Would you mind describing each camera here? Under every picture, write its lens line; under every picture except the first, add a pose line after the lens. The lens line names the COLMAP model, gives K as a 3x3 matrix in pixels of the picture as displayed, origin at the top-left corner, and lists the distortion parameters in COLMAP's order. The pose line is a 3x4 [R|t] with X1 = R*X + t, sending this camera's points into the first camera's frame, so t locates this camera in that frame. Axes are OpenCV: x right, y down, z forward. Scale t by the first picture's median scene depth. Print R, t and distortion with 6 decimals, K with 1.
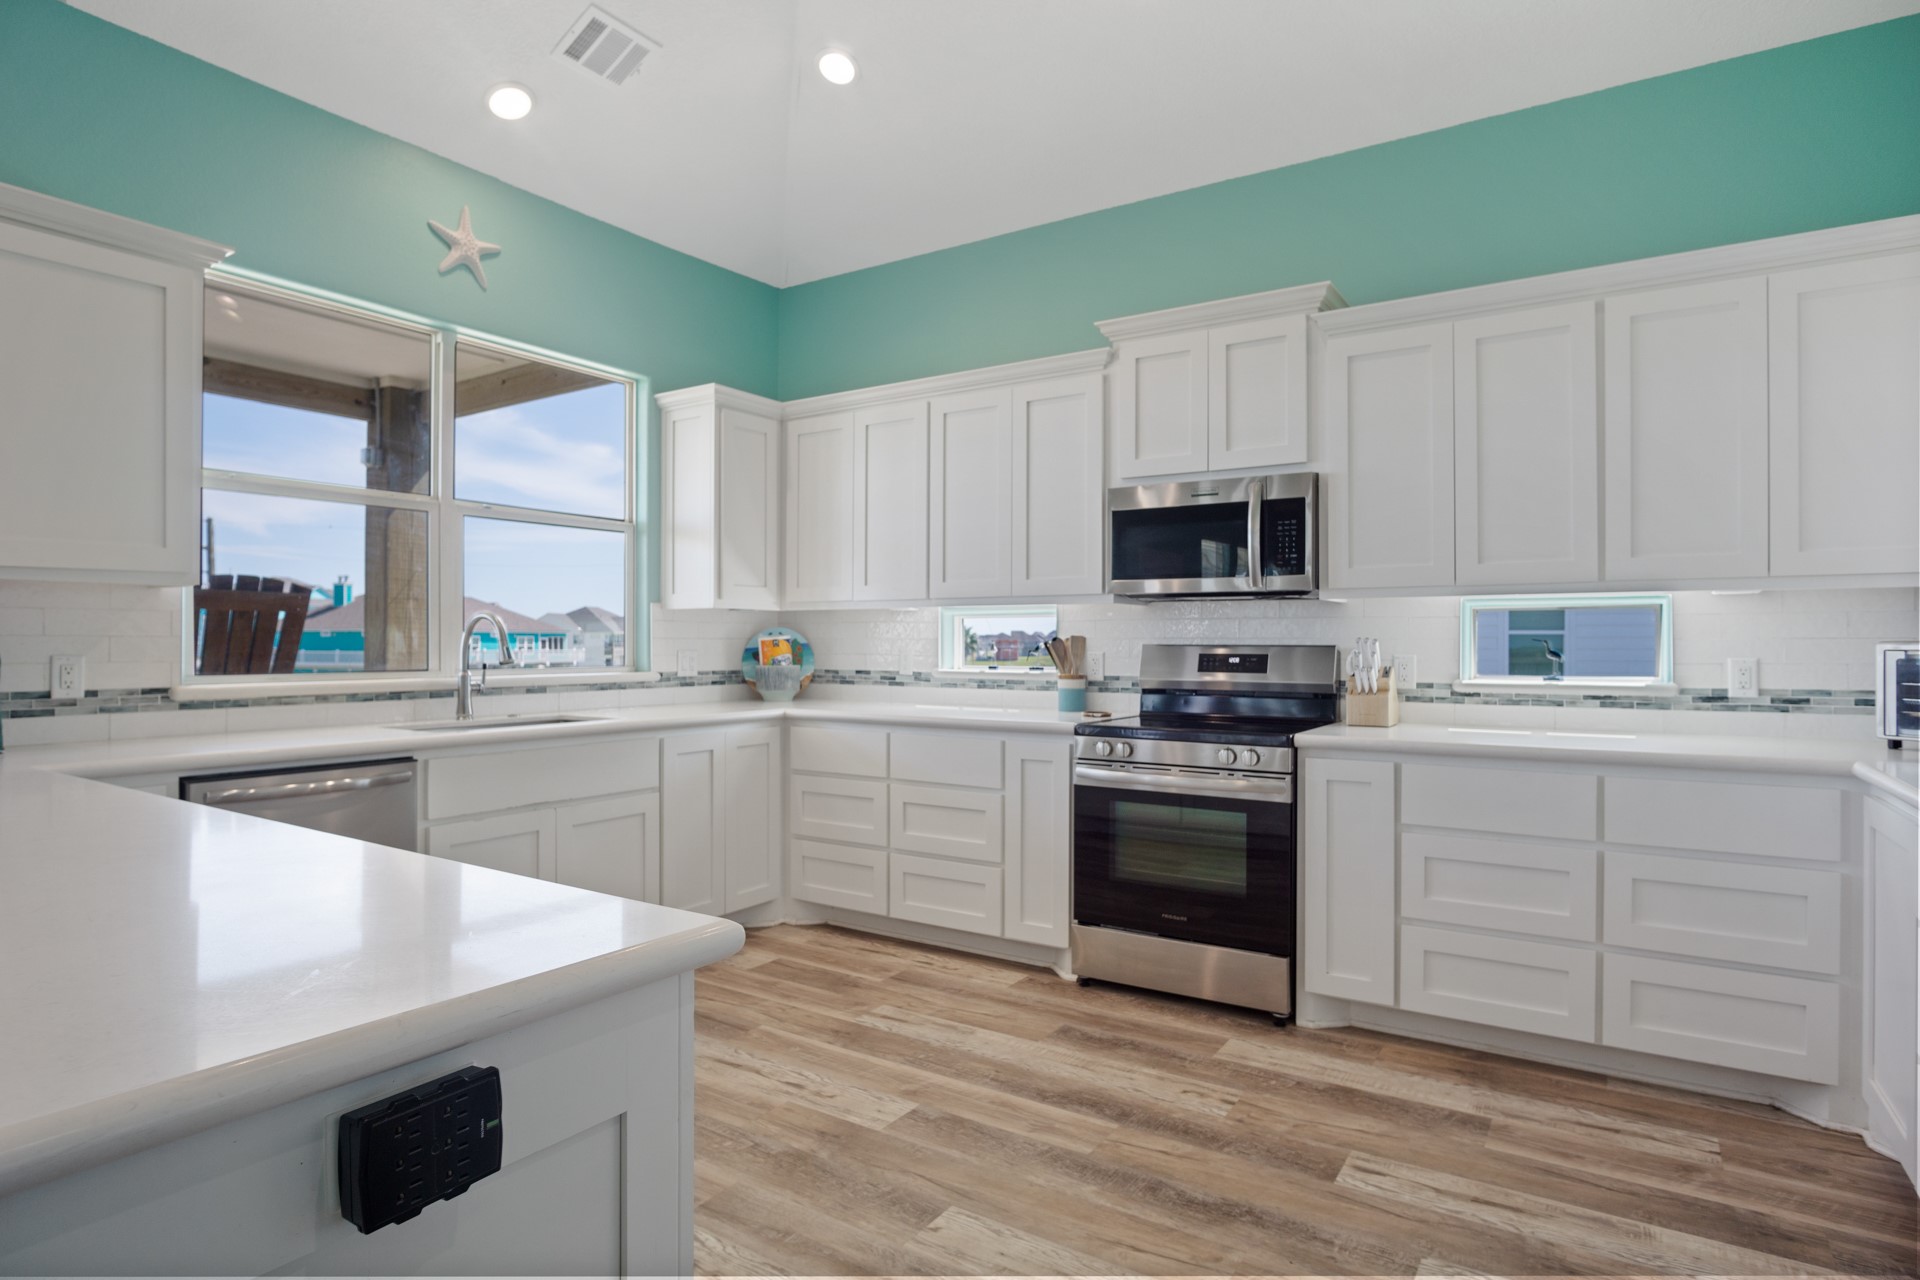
lens RADIAL K [[1039.1, 0, 947.9], [0, 1039.1, 638.1], [0, 0, 1]] dist [-0.026167, 0.003465]
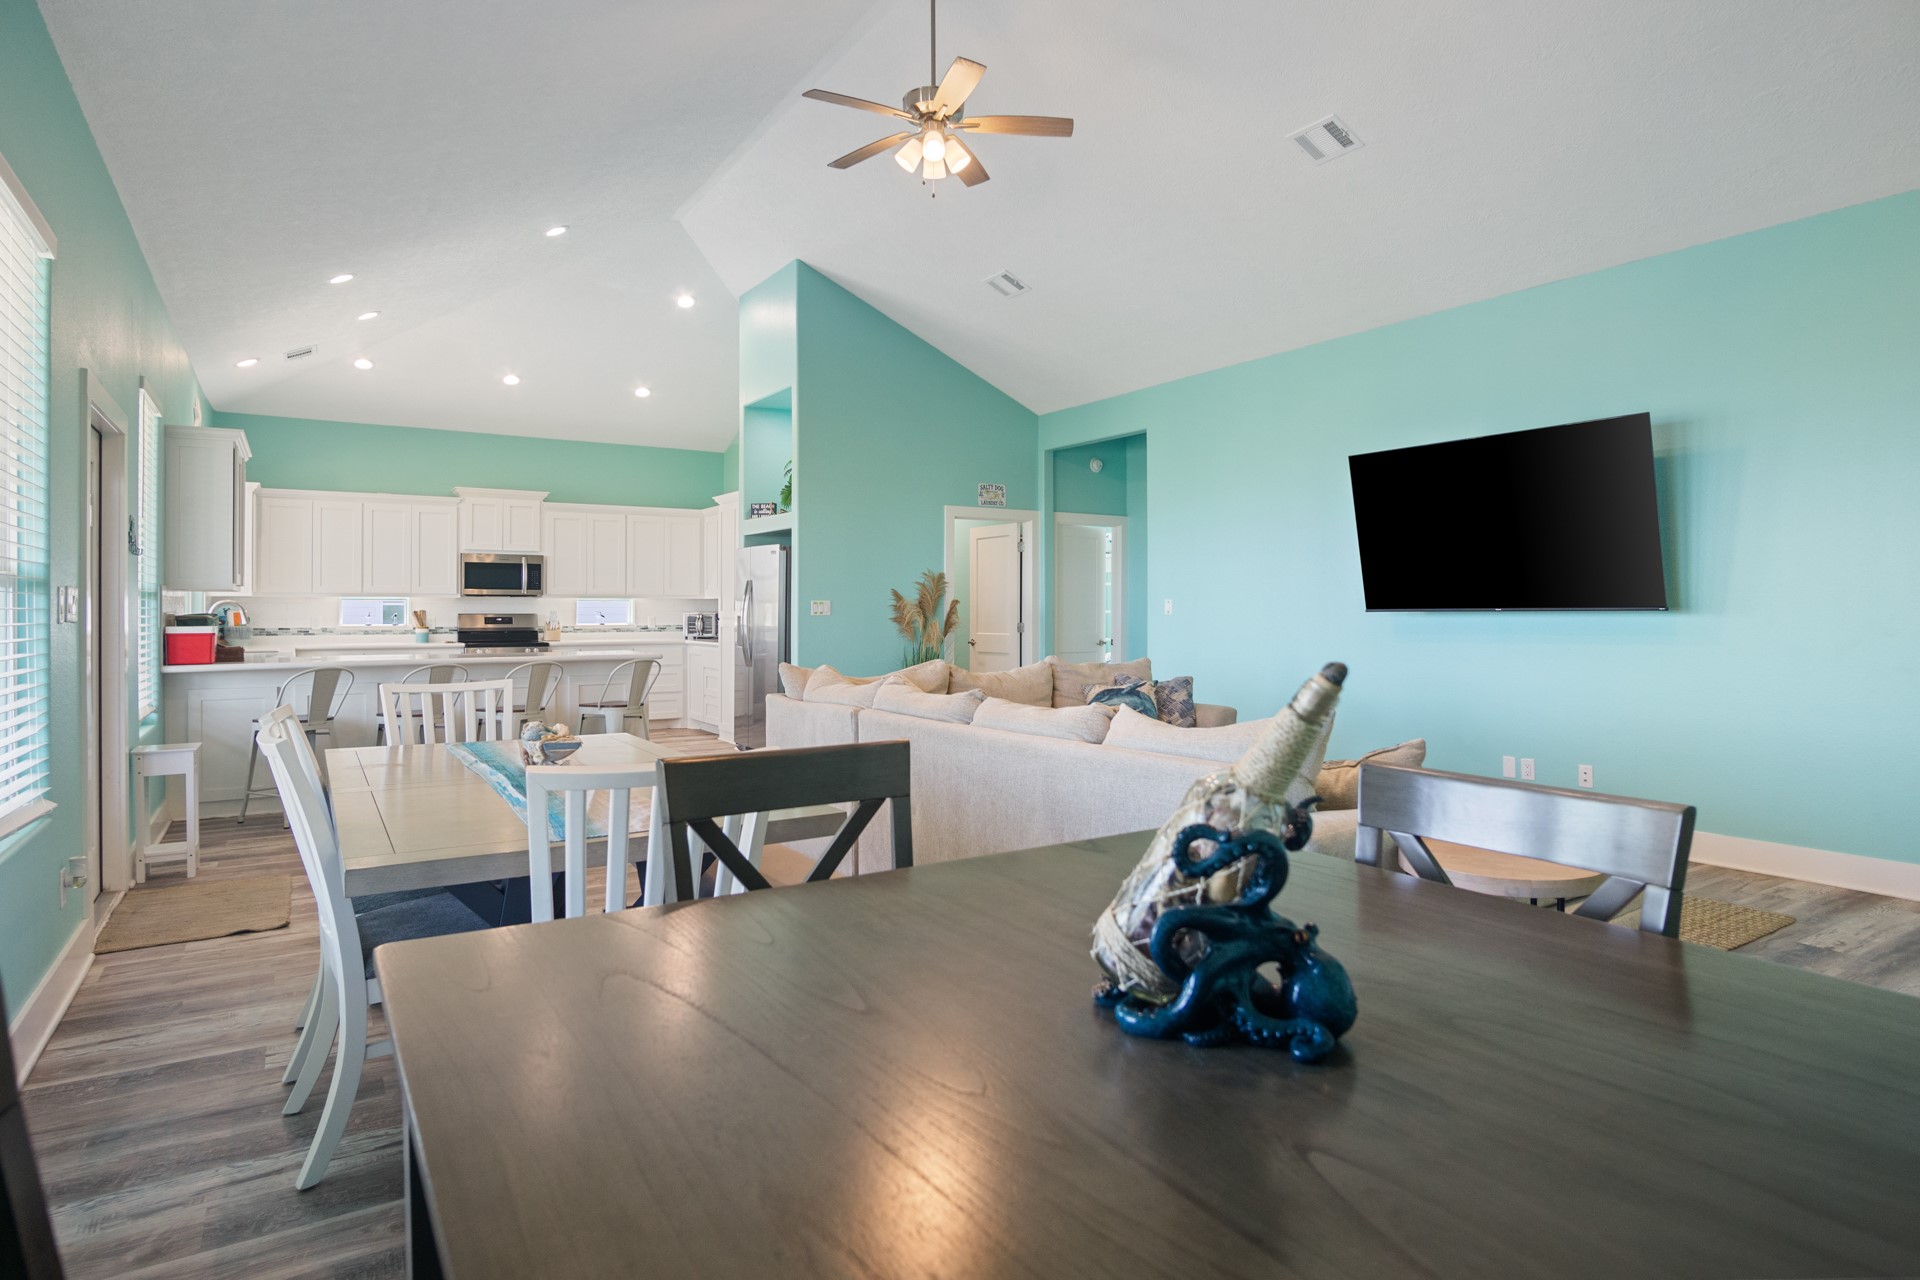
lens RADIAL K [[1052.5, 0, 957.2], [0, 1052.5, 600.8], [0, 0, 1]] dist [-0.023799, 0.001365]
pose [[0.413282, 0.005421, 0.910587, -1.694254], [-0.002156, 0.999985, -0.004975, -0.015913], [-0.910601, 0.000093, 0.413287, -1.186648]]
